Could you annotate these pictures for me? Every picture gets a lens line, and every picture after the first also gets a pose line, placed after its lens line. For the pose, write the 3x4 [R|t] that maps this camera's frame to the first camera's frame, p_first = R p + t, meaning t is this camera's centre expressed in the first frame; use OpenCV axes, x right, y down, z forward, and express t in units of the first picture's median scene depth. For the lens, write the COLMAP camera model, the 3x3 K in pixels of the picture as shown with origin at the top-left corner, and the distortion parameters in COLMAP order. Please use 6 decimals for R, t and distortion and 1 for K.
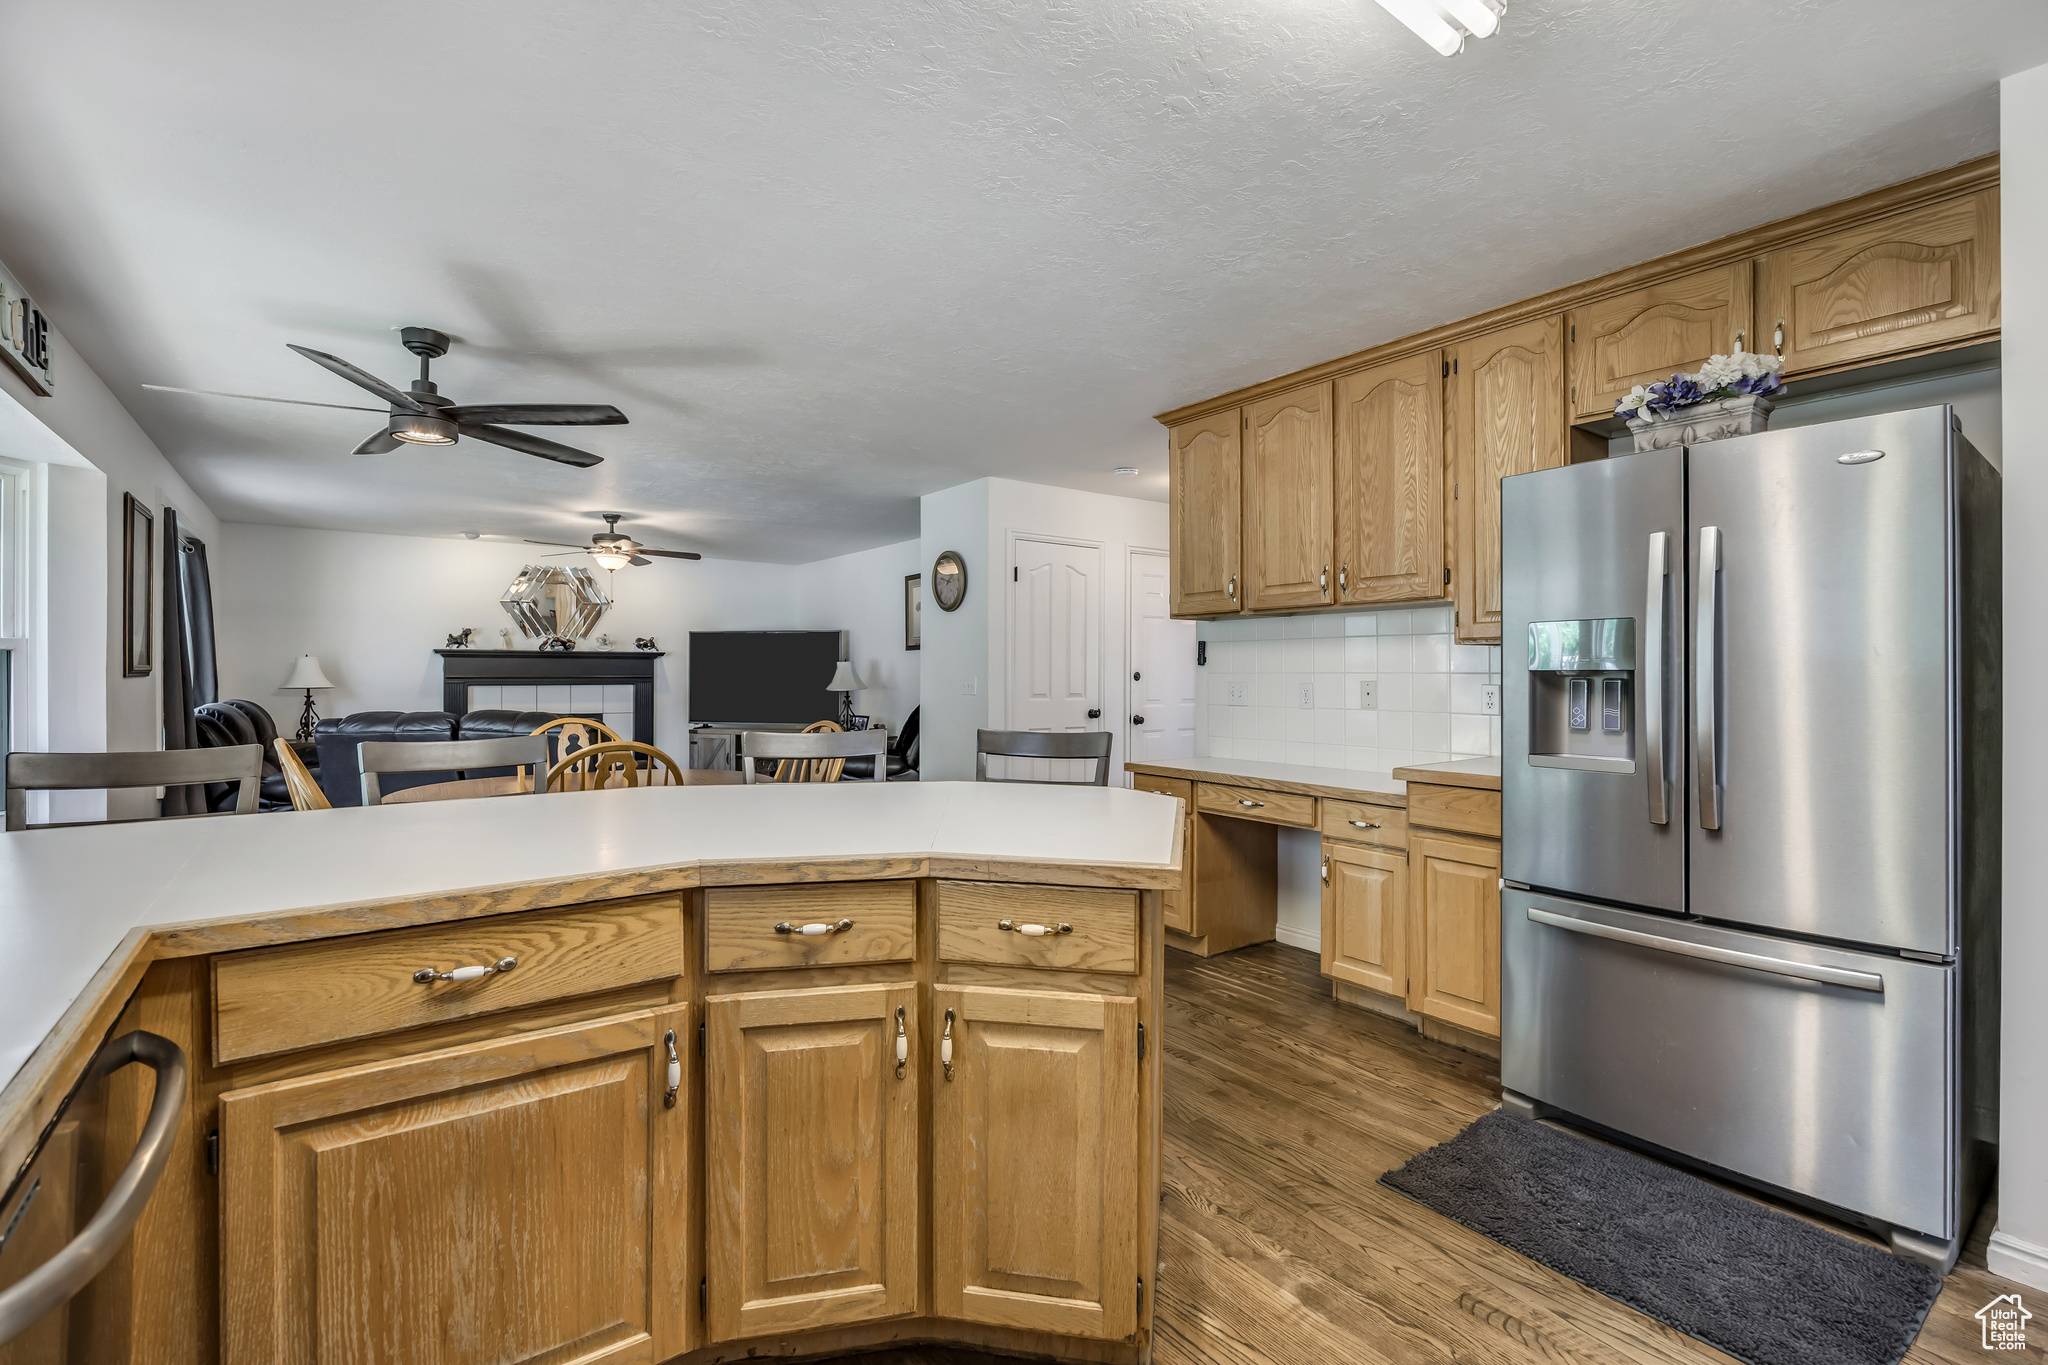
lens RADIAL K [[927.9, 0, 1020.0], [0, 927.9, 676.5], [0, 0, 1]] dist [0.001064, 0.000111]
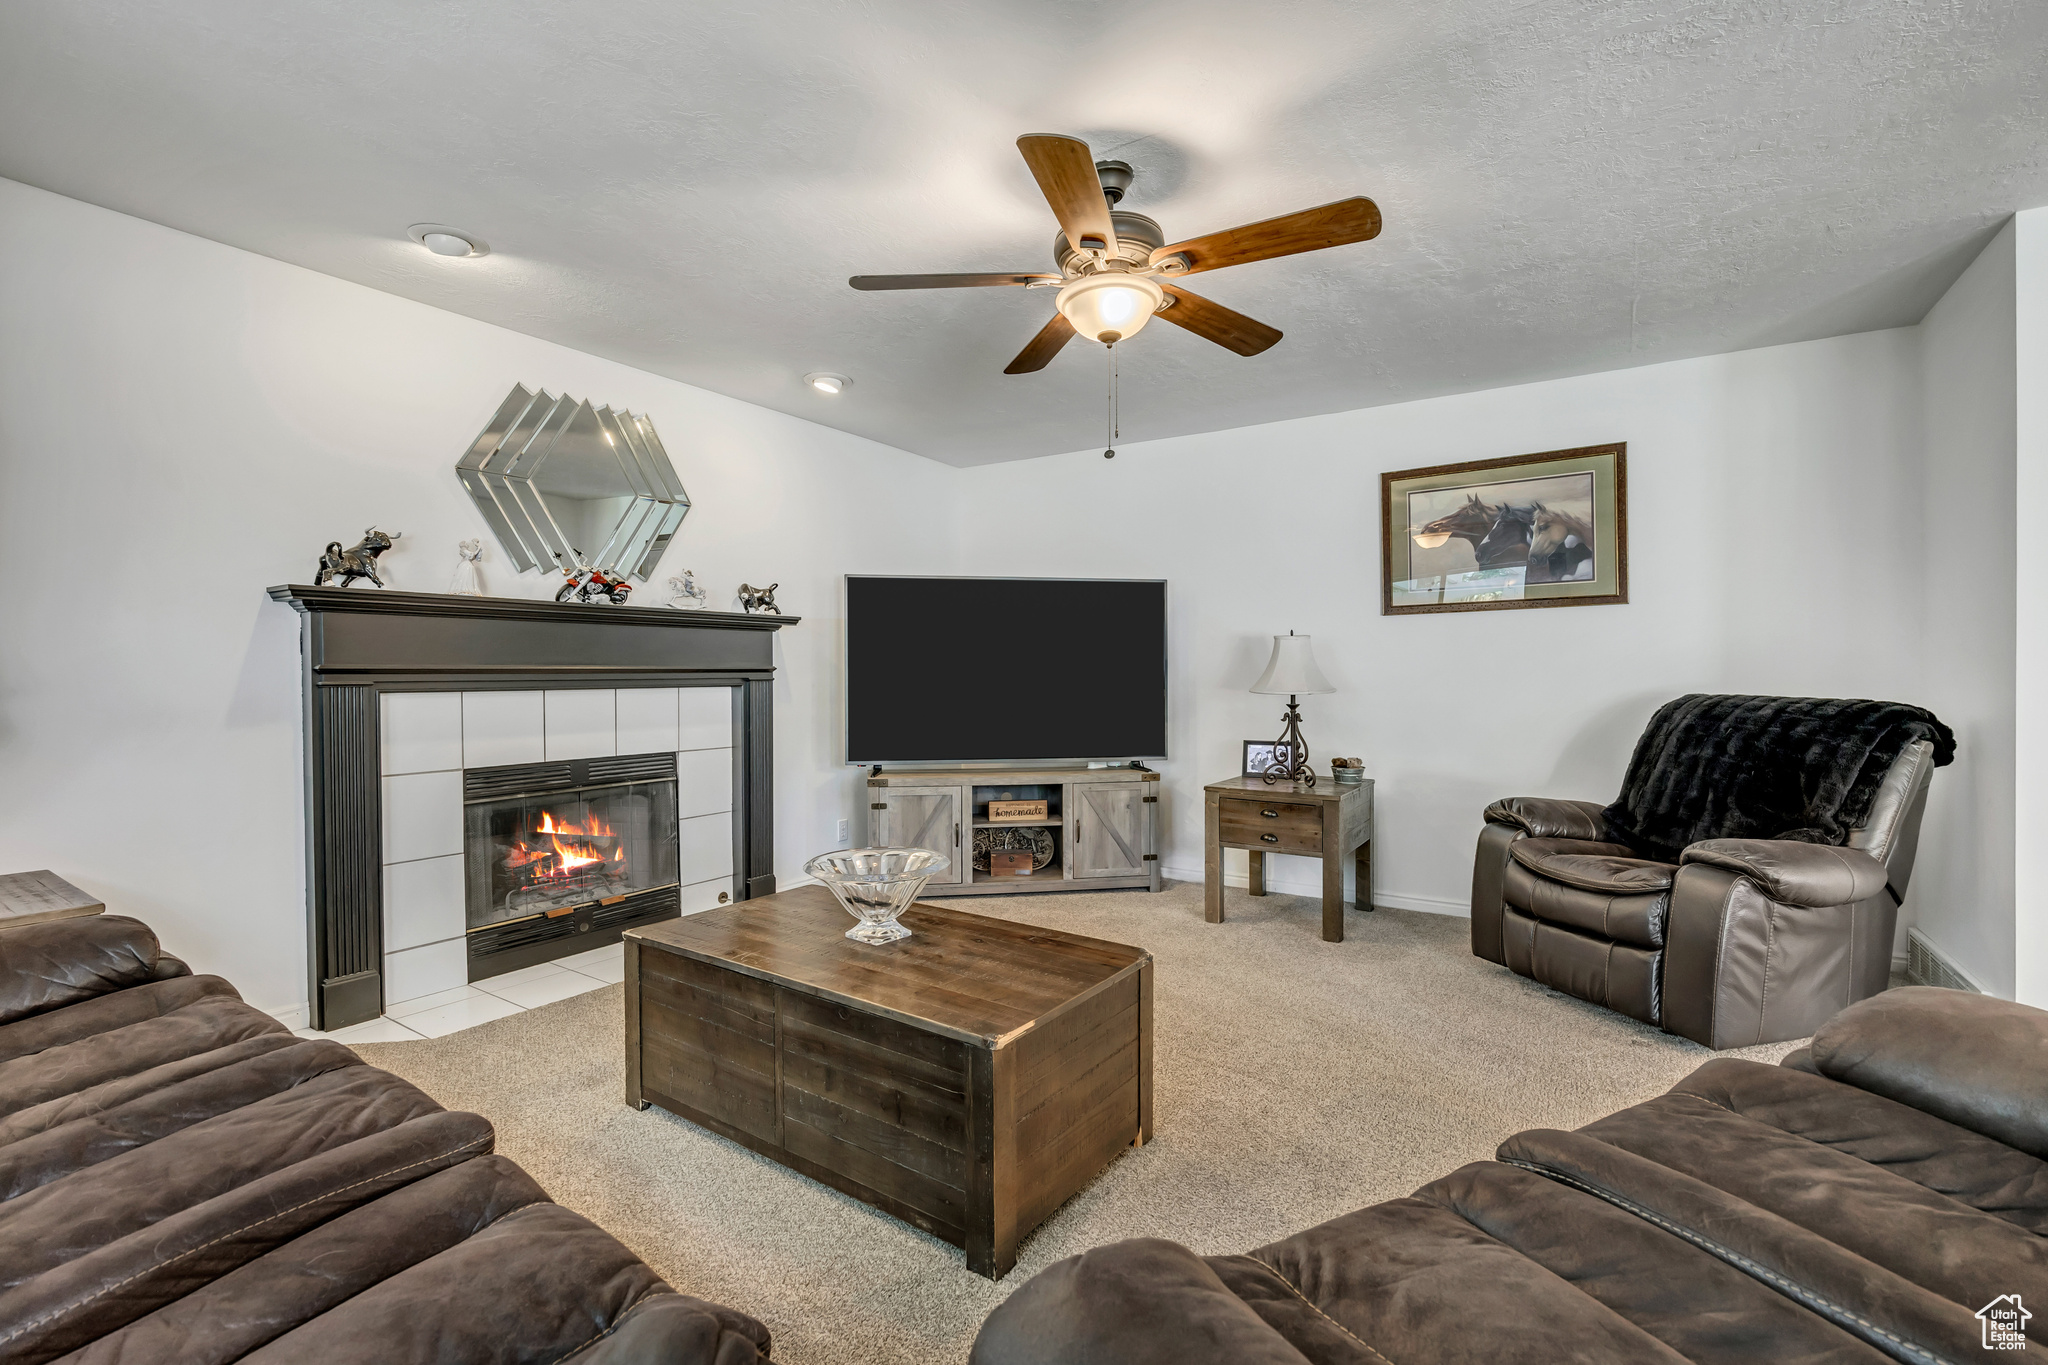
lens RADIAL K [[927.9, 0, 1027.8], [0, 927.9, 685.0], [0, 0, 1]] dist [0.001064, 0.000111]
pose [[0.932925, -0.007587, 0.359991, -0.462716], [0.005169, 0.999957, 0.007680, 0.005563], [-0.360034, -0.005304, 0.932924, 0.542633]]
